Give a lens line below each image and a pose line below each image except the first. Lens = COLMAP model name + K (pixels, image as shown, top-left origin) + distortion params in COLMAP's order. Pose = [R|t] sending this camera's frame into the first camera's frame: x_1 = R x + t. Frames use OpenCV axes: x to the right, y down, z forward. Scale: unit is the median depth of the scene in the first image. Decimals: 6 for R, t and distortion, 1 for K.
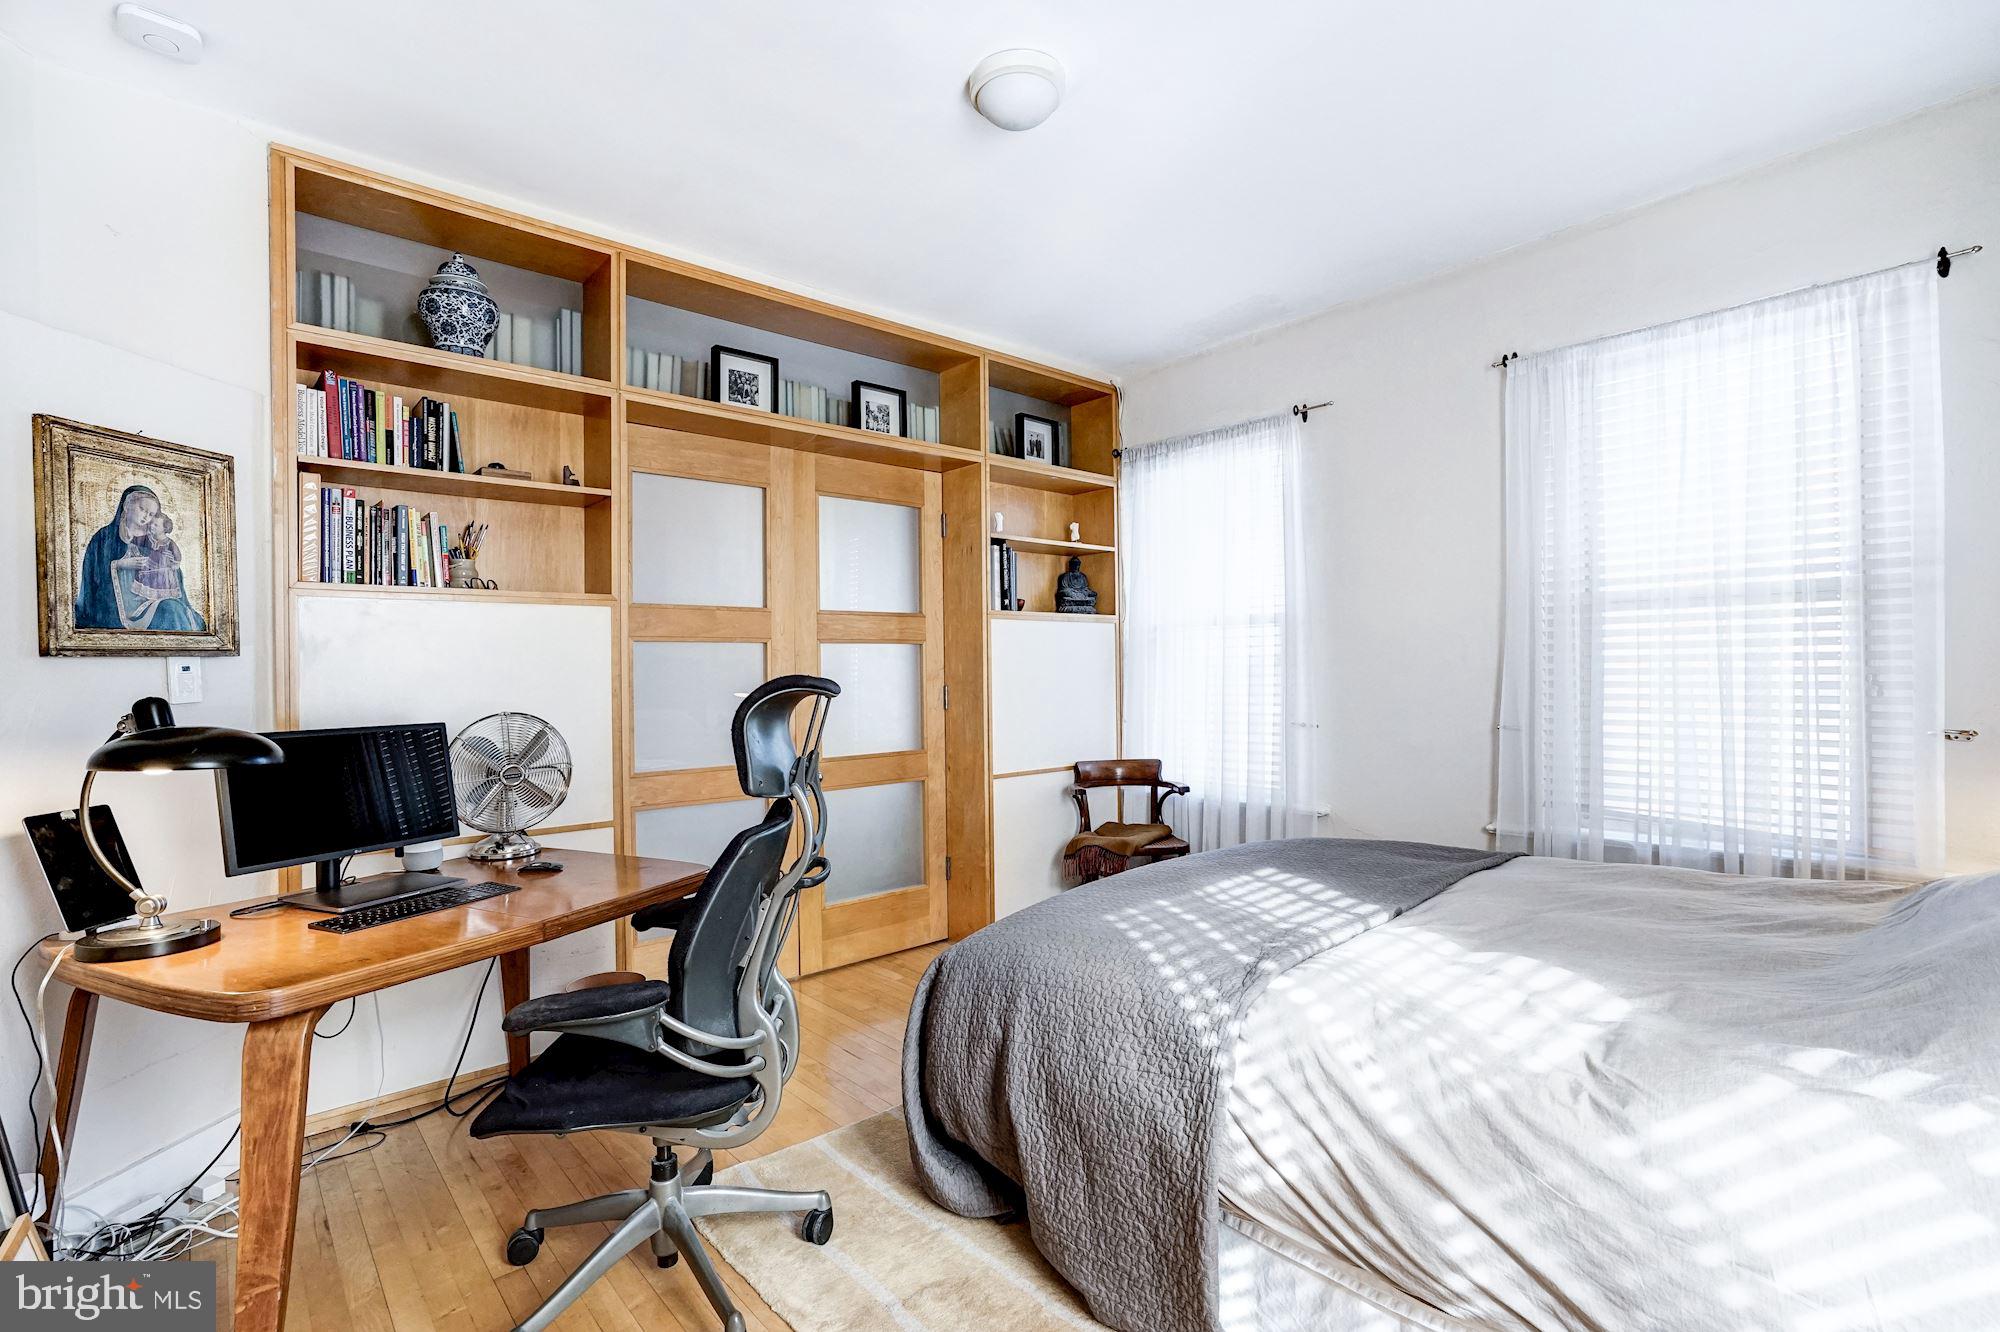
lens RADIAL K [[907.3, 0, 971.0], [0, 907.3, 669.0], [0, 0, 1]] dist [-0.001771, 0.000270]
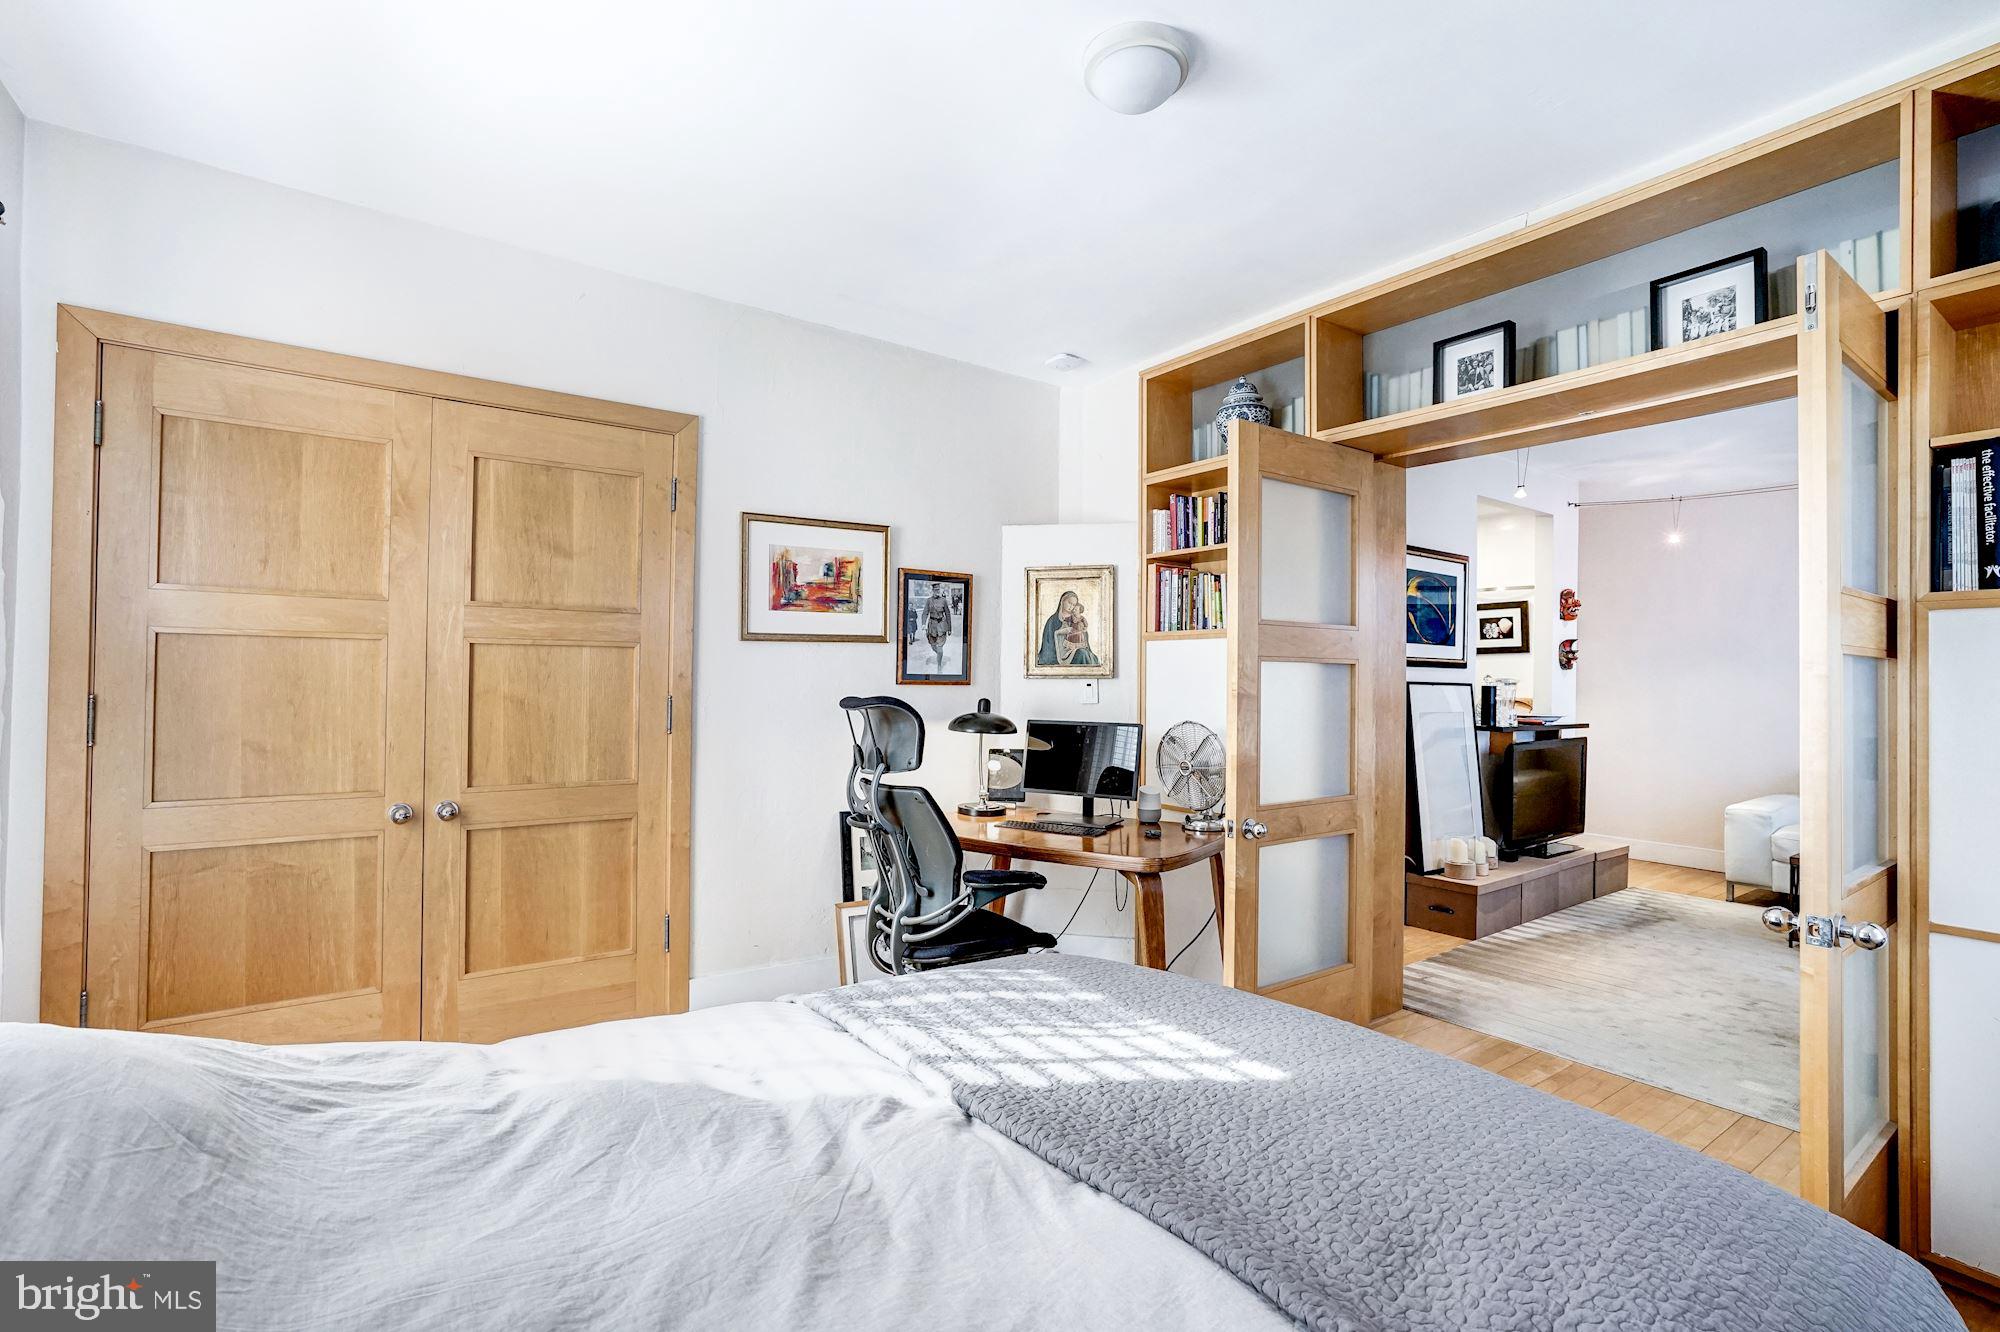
lens RADIAL K [[913.7, 0, 1029.9], [0, 913.7, 670.4], [0, 0, 1]] dist [-0.002137, 0.000179]
pose [[-0.046206, 0.001886, -0.998930, 0.989210], [-0.010797, 0.999939, 0.002387, -0.033217], [0.998874, 0.010896, -0.046183, 0.947638]]
